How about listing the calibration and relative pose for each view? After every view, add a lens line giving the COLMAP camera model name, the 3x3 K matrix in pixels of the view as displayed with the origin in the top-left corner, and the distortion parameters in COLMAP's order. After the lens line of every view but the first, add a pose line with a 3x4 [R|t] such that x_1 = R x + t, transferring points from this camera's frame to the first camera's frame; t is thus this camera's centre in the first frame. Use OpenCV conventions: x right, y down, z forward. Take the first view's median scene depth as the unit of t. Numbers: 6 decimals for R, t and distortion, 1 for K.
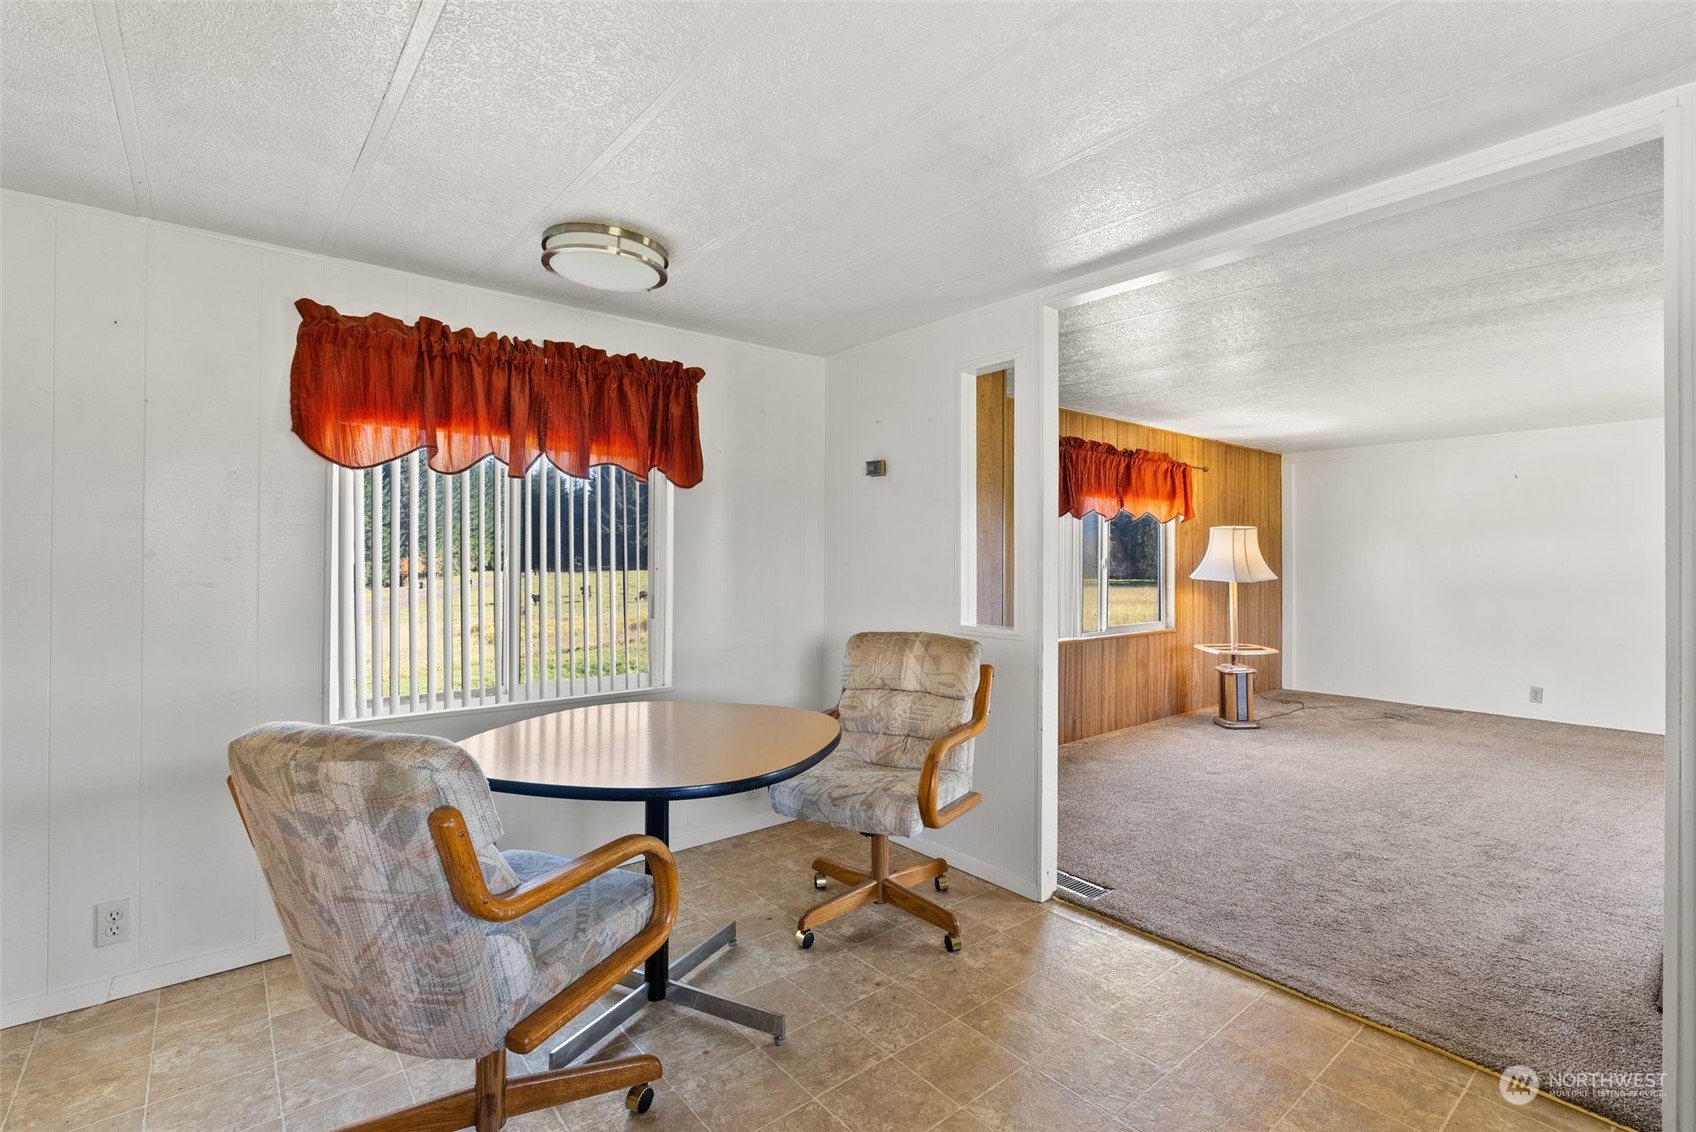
lens RADIAL K [[774.3, 0, 850.4], [0, 774.3, 558.3], [0, 0, 1]] dist [-0.007654, 0.001127]
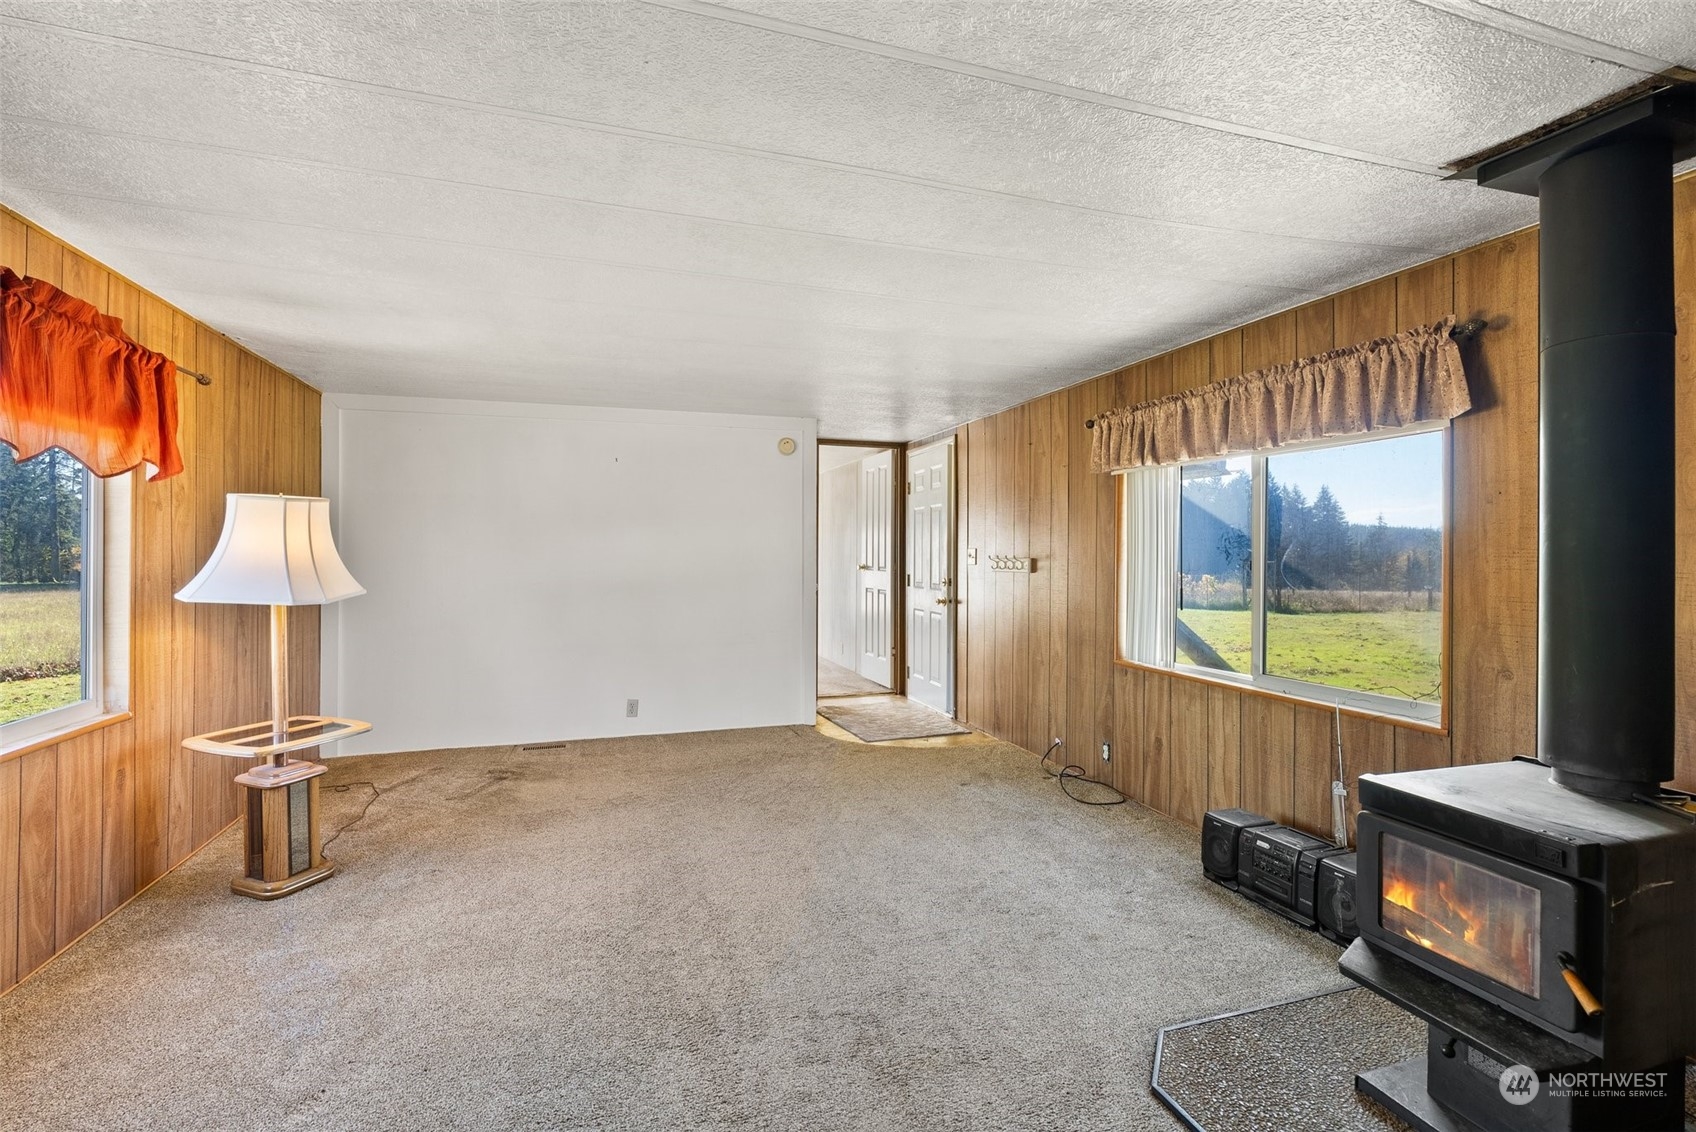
lens RADIAL K [[774.3, 0, 853.3], [0, 774.3, 545.4], [0, 0, 1]] dist [-0.007654, 0.001127]
pose [[0.361582, 0.006049, 0.932321, 0.151839], [0.001339, 0.999975, -0.007007, -0.003666], [-0.932339, 0.003782, 0.361565, 0.444065]]
